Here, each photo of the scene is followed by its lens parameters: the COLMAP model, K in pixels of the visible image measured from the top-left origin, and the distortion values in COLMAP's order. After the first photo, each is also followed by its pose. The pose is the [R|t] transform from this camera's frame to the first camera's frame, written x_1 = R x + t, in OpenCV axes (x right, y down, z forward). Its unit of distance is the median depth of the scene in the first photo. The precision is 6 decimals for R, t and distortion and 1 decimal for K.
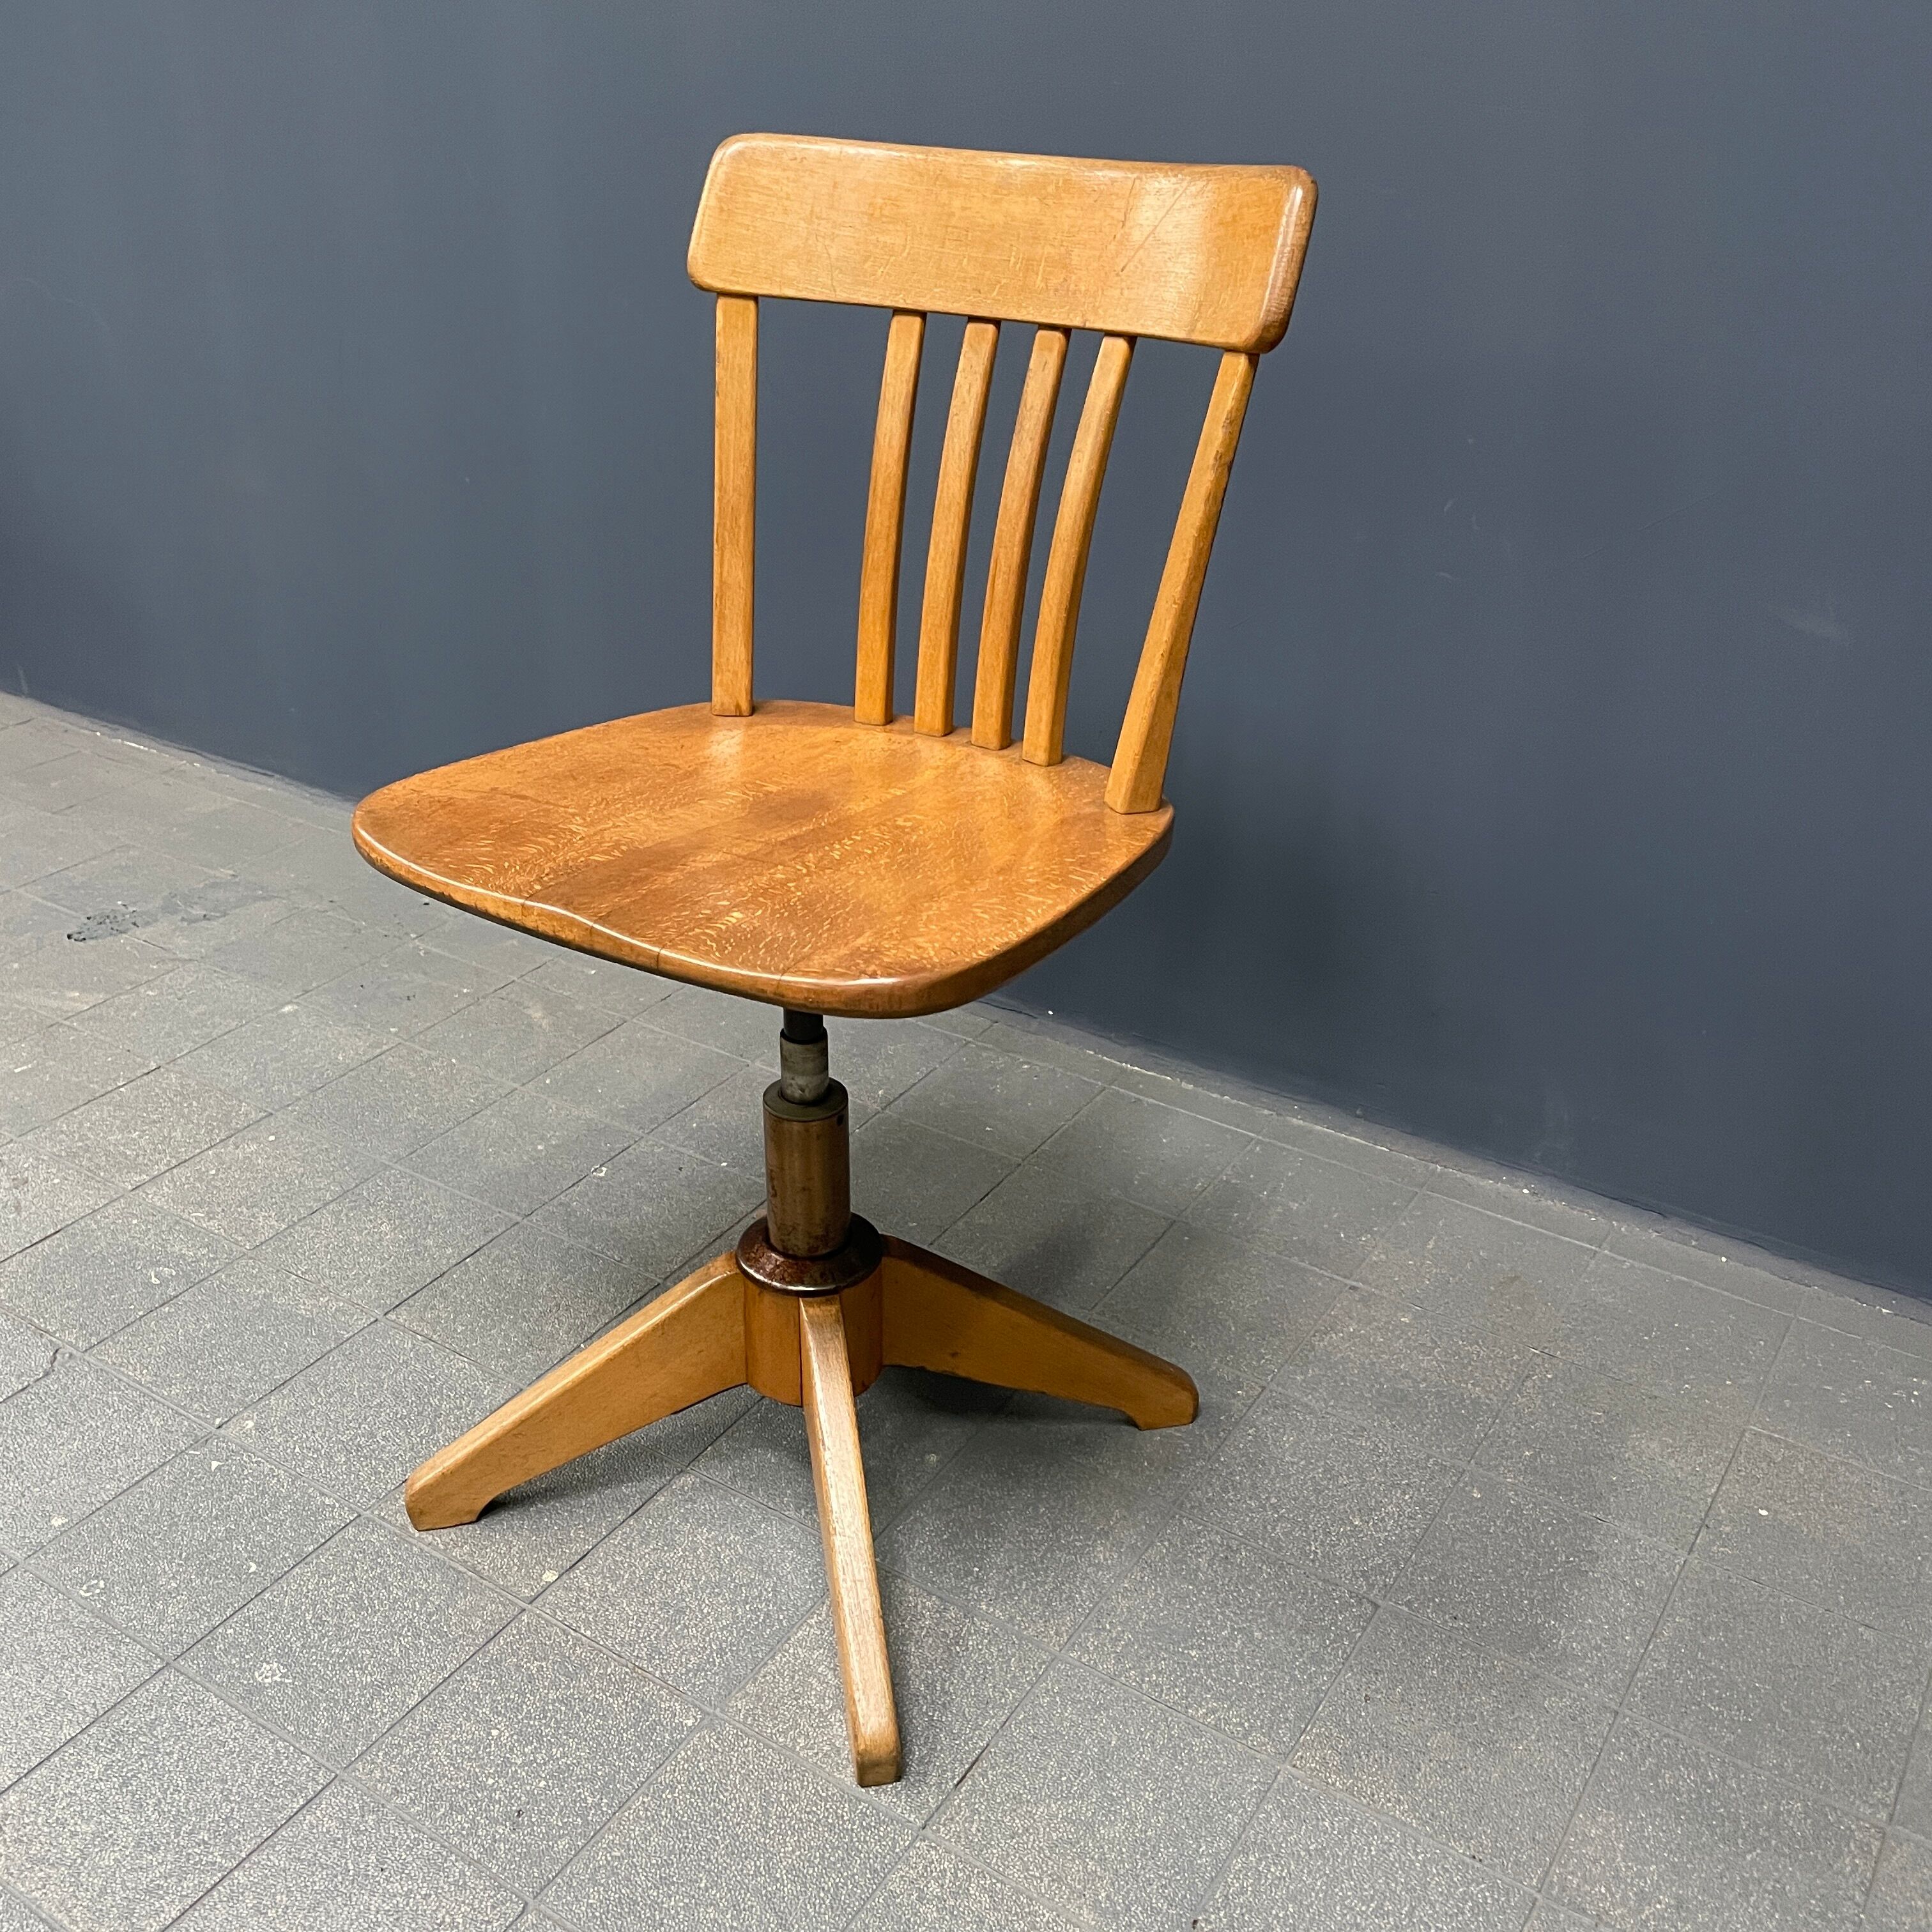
lens RADIAL K [[1988.4, 0, 935.2], [0, 1988.4, 929.7], [0, 0, 1]] dist [0.031903, 0.000000]
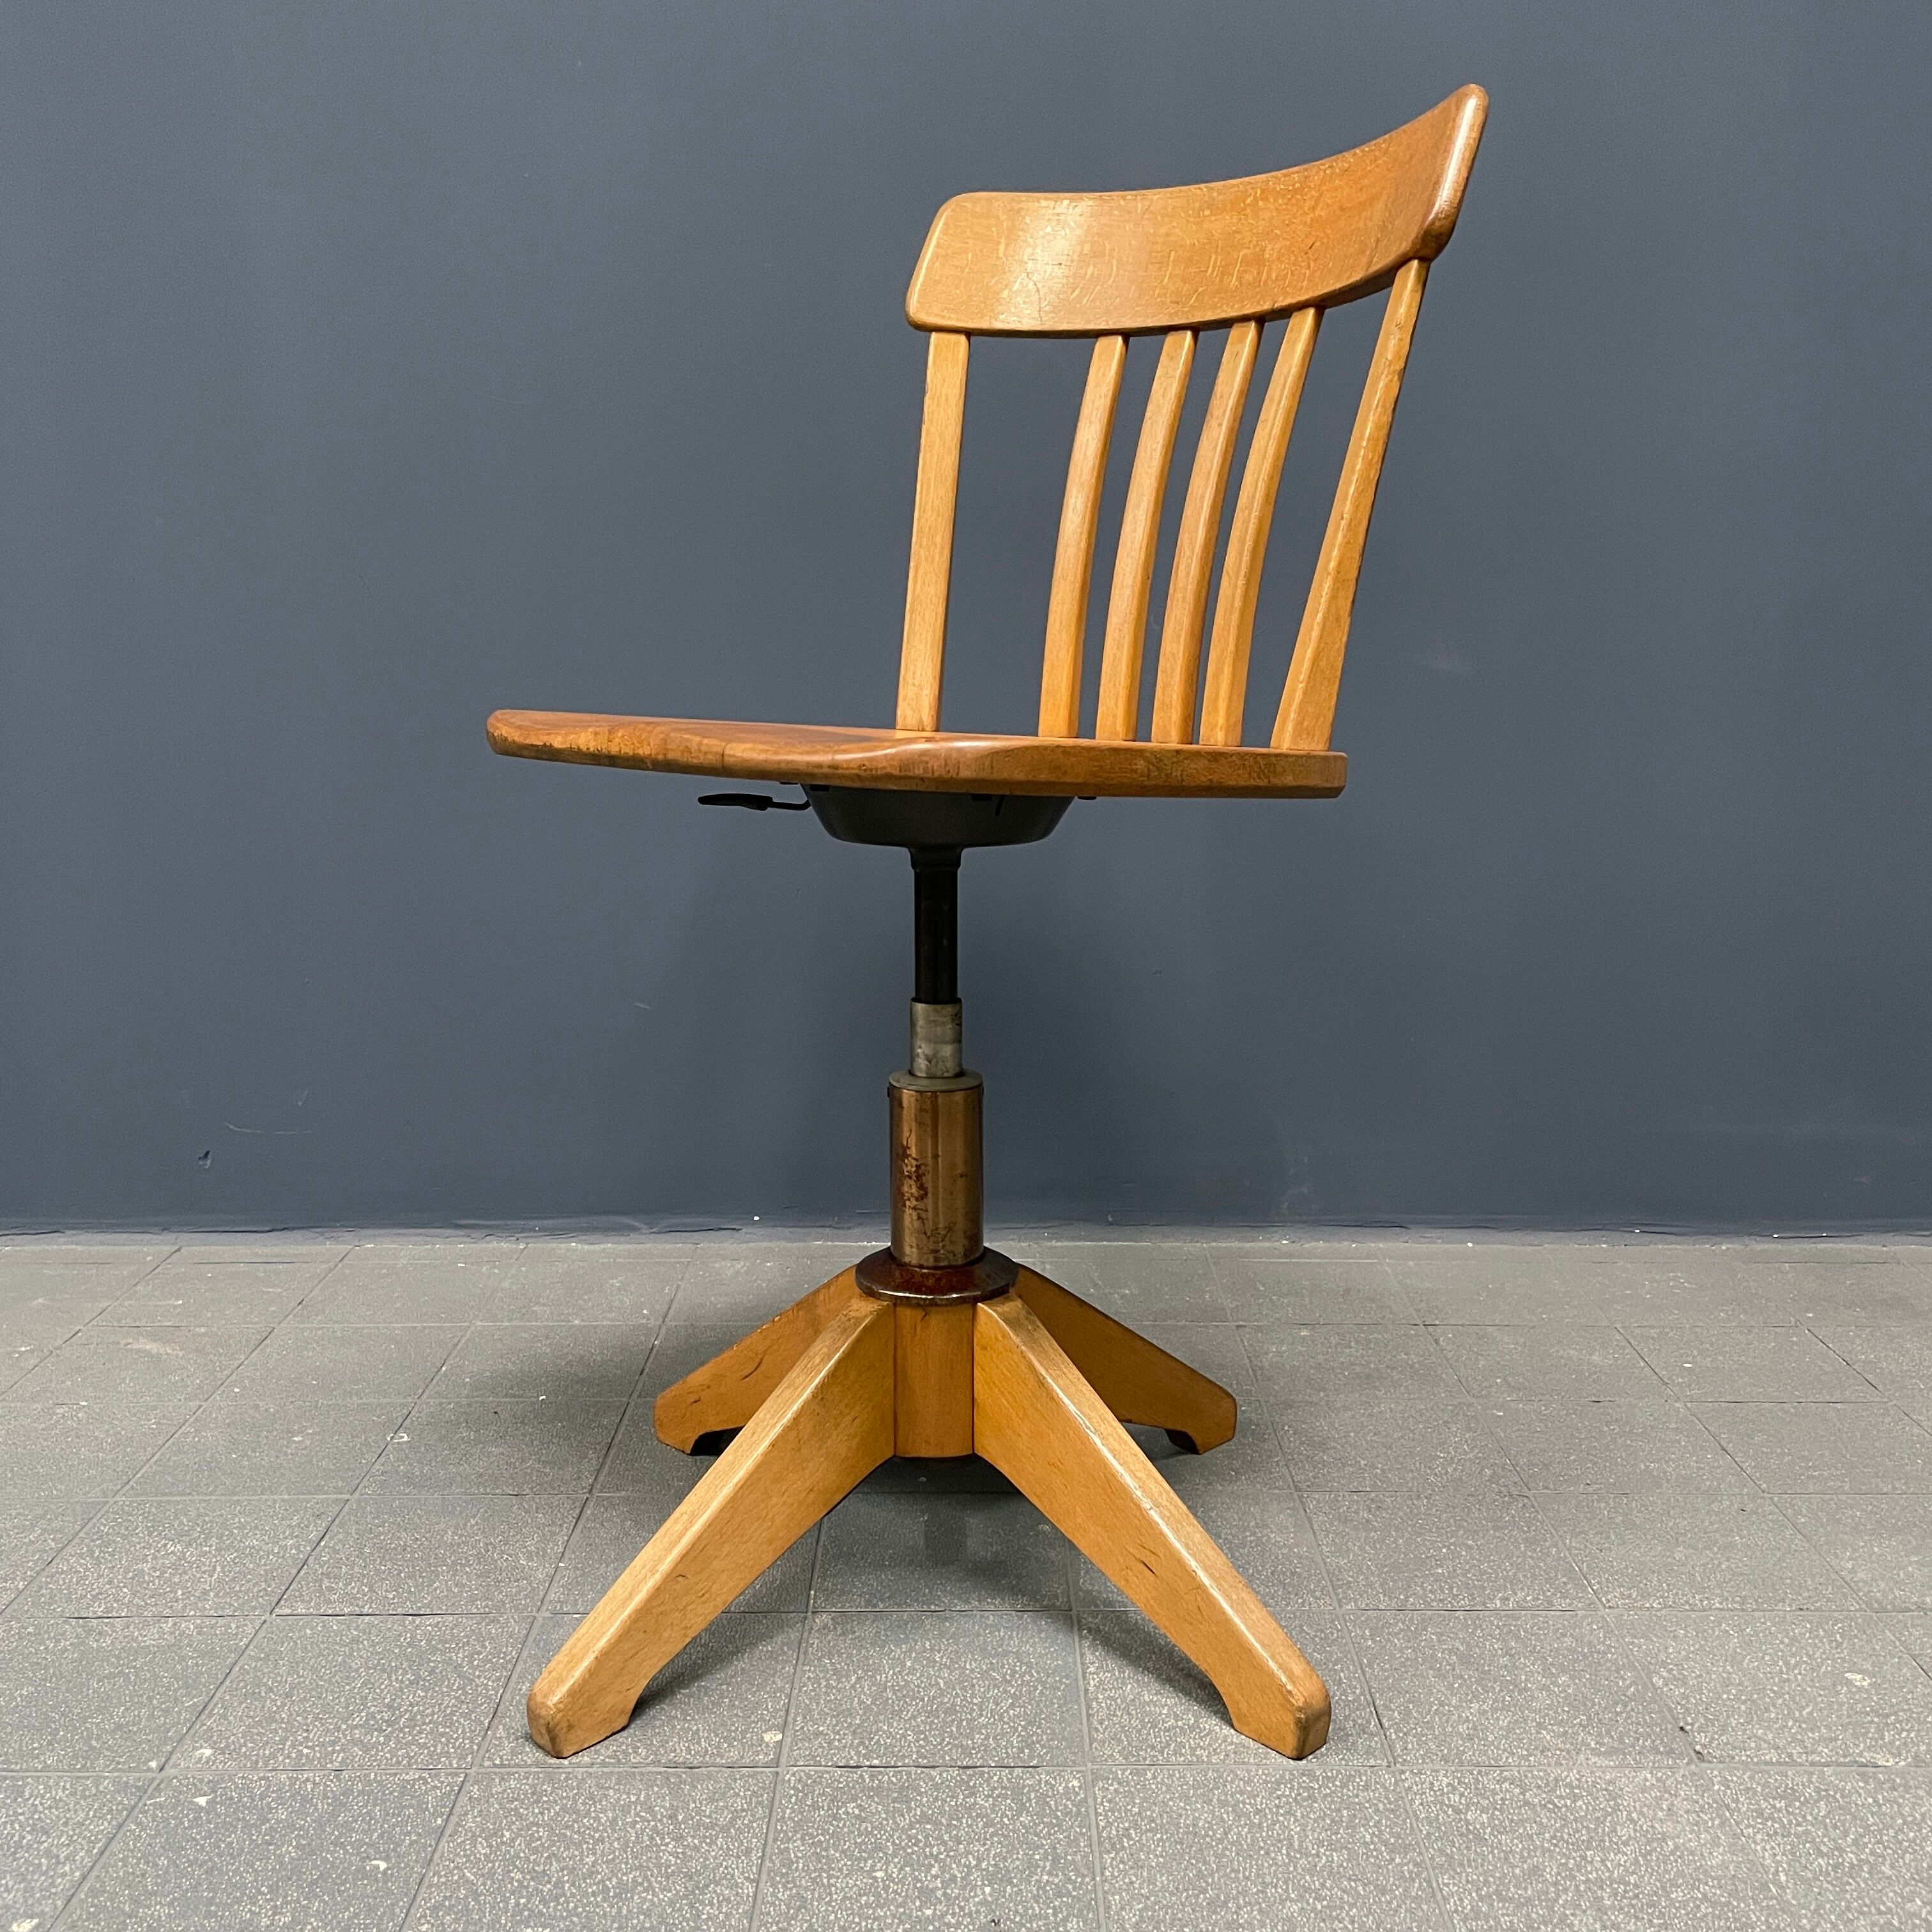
lens RADIAL K [[1988.4, 0, 967.5], [0, 1988.4, 931.7], [0, 0, 1]] dist [0.031903, 0.000000]
pose [[0.833208, -0.091390, 0.545356, -0.537636], [0.250375, 0.941708, -0.224719, 0.226774], [-0.493029, 0.323781, 0.807520, 0.234986]]
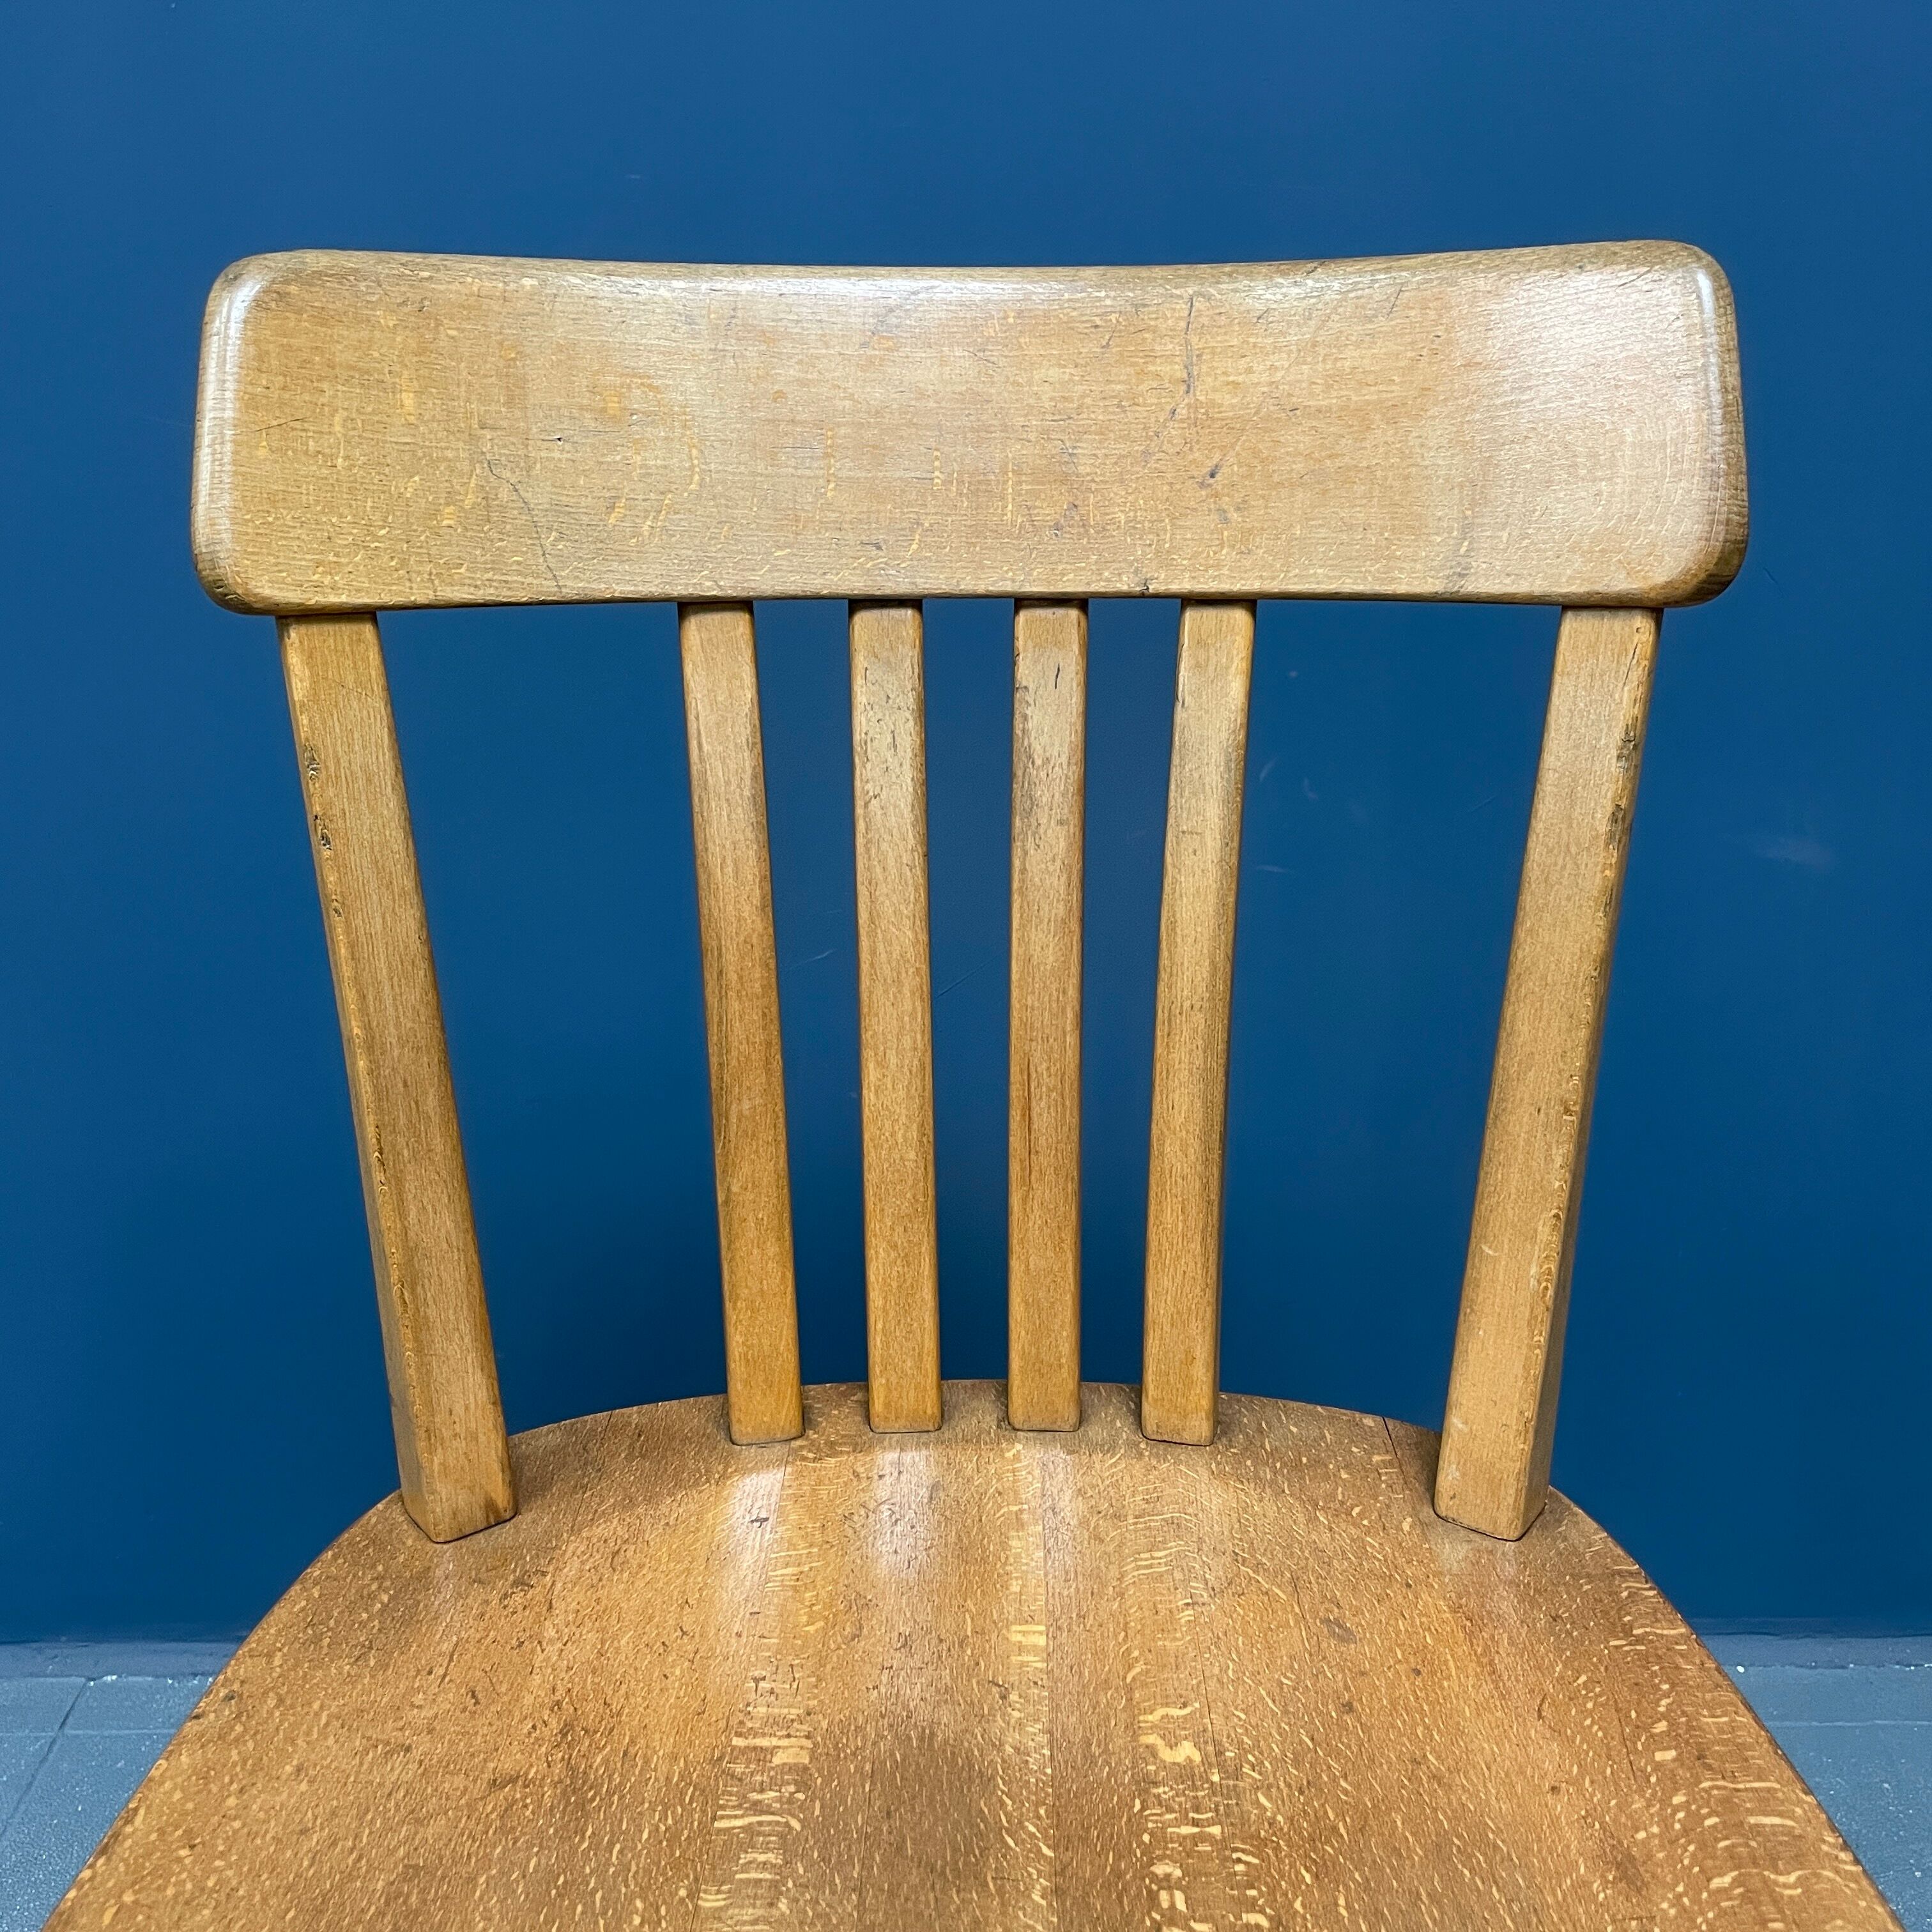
lens RADIAL K [[1988.4, 0, 957.5], [0, 1988.4, 907.2], [0, 0, 1]] dist [0.031903, 0.000000]
pose [[0.832758, -0.203786, 0.514767, -0.223709], [0.249957, 0.968026, -0.021143, -0.216701], [-0.493999, 0.146276, 0.857070, 0.581828]]
